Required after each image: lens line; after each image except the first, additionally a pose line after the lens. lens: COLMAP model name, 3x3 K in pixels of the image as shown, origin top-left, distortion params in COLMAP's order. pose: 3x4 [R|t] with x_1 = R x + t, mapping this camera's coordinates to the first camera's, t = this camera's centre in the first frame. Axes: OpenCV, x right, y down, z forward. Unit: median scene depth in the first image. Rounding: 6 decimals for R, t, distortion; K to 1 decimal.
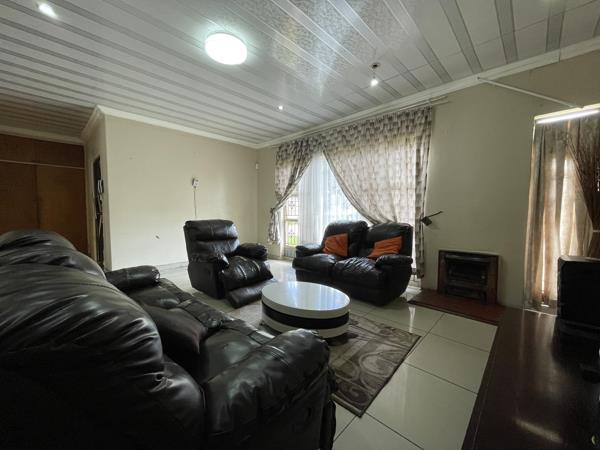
lens RADIAL K [[244.1, 0, 298.4], [0, 244.1, 225.6], [0, 0, 1]] dist [0.002478, 0.000134]
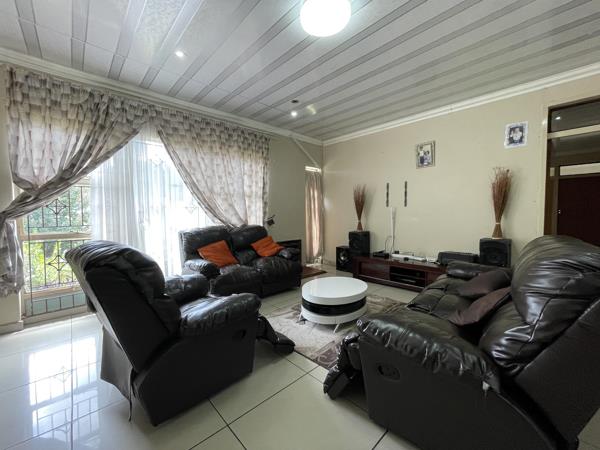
lens RADIAL K [[244.1, 0, 298.4], [0, 244.1, 225.6], [0, 0, 1]] dist [0.002478, 0.000134]
pose [[0.052276, -0.052394, 0.997257, -0.726004], [0.068876, 0.996434, 0.048740, -0.048936], [-0.996255, 0.066139, 0.055699, 0.696878]]
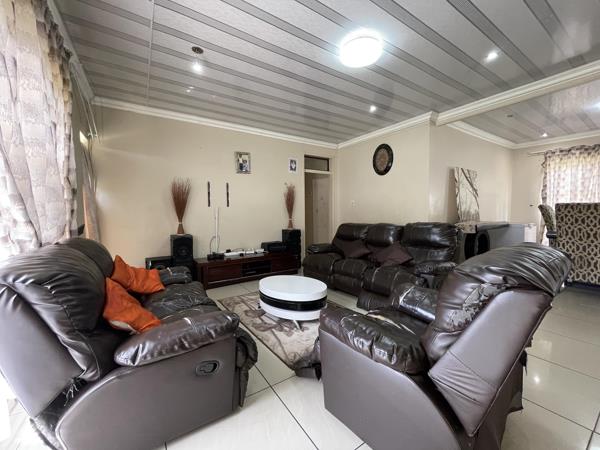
lens RADIAL K [[244.1, 0, 298.4], [0, 244.1, 225.6], [0, 0, 1]] dist [0.002478, 0.000134]
pose [[-0.974601, -0.004701, 0.223897, -0.174480], [0.022040, 0.992913, 0.116786, -0.088375], [-0.222859, 0.118754, -0.967590, 1.347248]]
